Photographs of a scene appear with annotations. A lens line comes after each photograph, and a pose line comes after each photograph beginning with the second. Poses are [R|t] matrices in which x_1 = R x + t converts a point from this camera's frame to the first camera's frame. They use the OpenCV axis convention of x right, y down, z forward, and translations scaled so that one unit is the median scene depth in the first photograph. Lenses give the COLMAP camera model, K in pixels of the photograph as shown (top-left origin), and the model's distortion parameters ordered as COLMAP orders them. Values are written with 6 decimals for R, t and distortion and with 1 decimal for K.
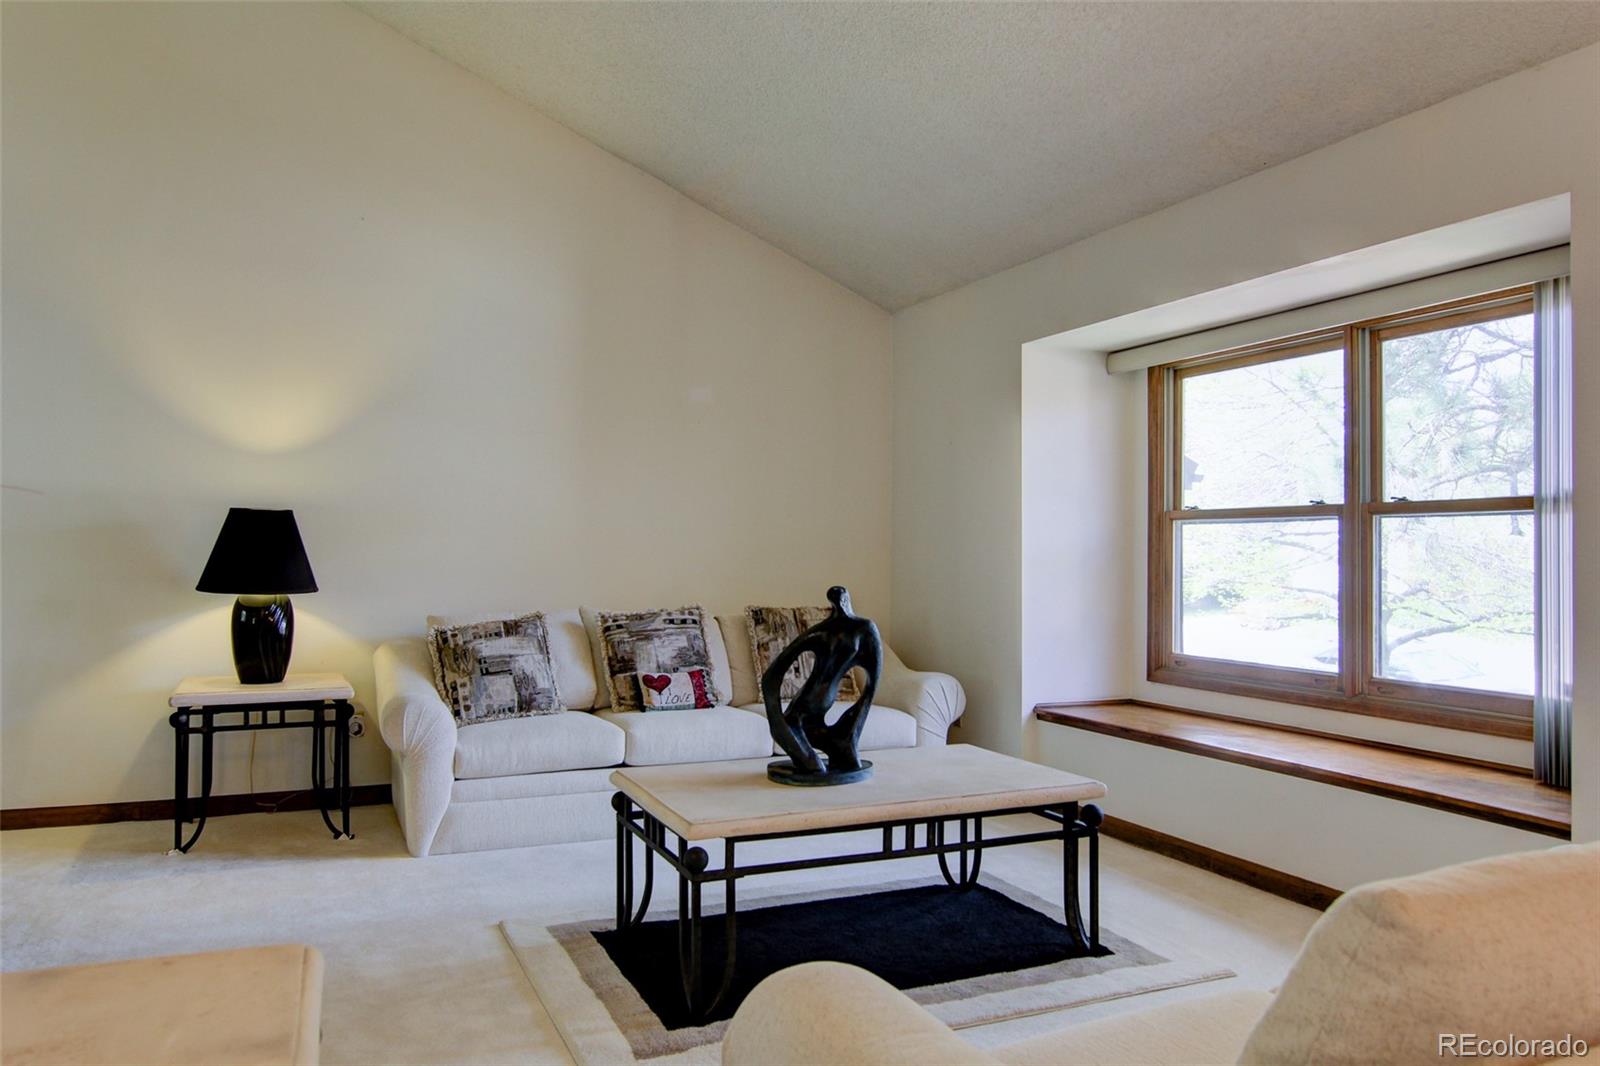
lens RADIAL K [[1157.8, 0, 790.8], [0, 1157.8, 542.5], [0, 0, 1]] dist [0.002146, -0.016820]
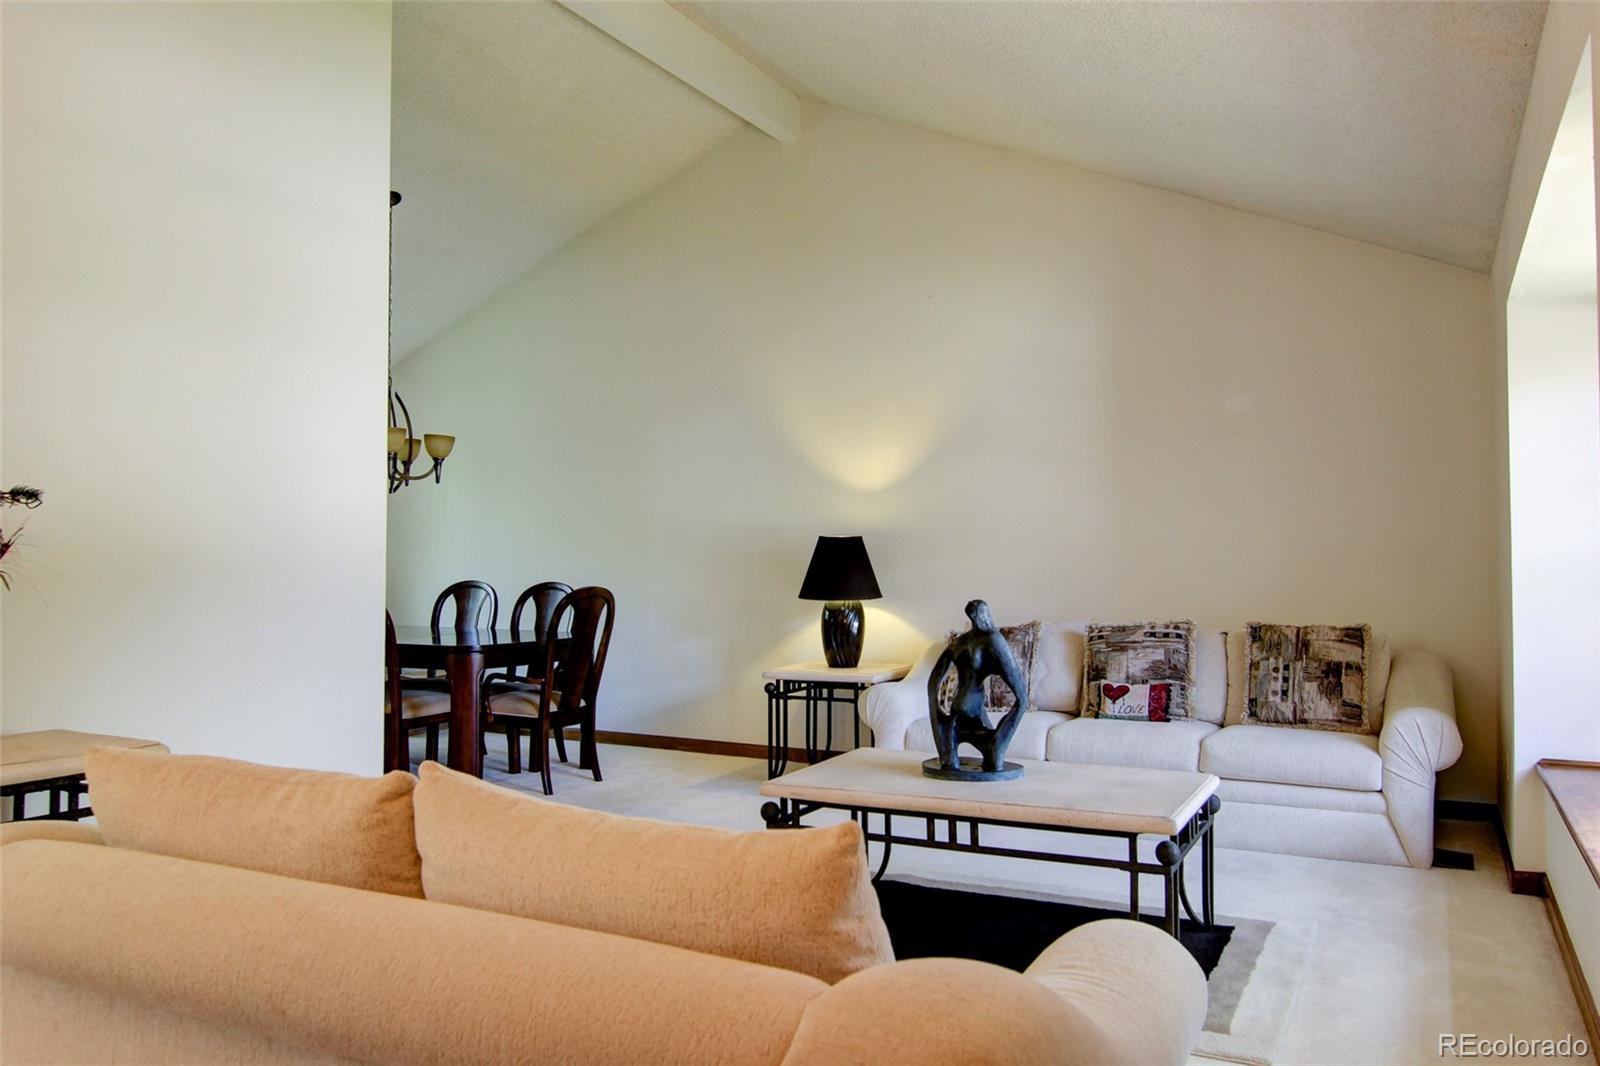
lens RADIAL K [[1157.8, 0, 799.6], [0, 1157.8, 531.3], [0, 0, 1]] dist [0.002146, -0.016820]
pose [[0.624060, -0.030375, -0.780786, 0.518159], [0.015453, 0.999528, -0.026534, -0.000423], [0.781223, 0.004493, 0.624235, 0.124618]]
